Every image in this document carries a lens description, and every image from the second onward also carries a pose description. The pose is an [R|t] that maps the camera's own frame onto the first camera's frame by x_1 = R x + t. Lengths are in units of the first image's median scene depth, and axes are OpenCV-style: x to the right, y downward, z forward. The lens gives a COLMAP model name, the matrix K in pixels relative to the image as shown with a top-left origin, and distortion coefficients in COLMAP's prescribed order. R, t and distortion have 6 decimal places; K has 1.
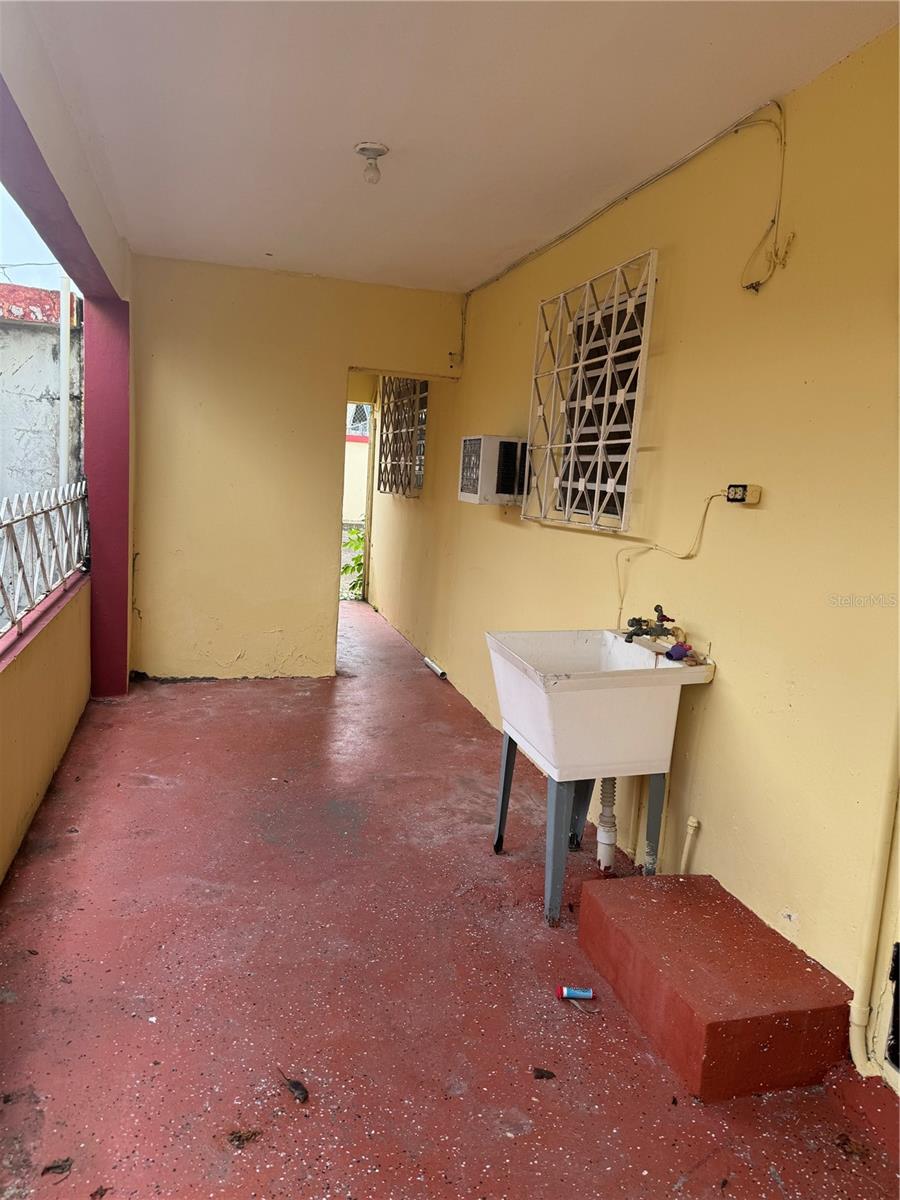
lens RADIAL K [[830.9, 0, 449.4], [0, 830.9, 594.2], [0, 0, 1]] dist [0.076617, -0.108370]
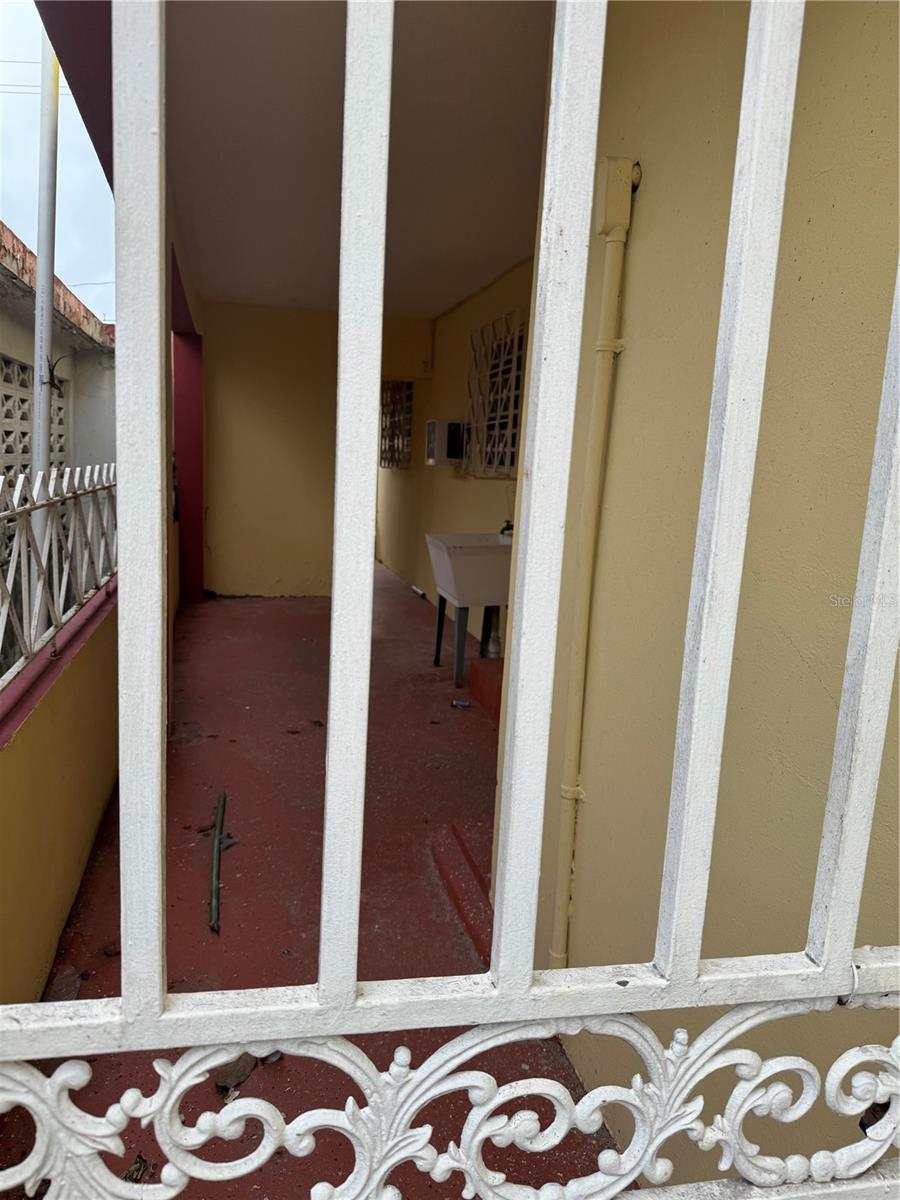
lens RADIAL K [[879.0, 0, 450.0], [0, 879.0, 600.0], [0, 0, 1]] dist [0.006038, -0.003334]
pose [[0.999053, -0.019877, -0.038697, 0.115943], [0.020178, 0.999769, 0.007393, 0.120022], [0.038541, -0.008167, 0.999224, -0.570524]]
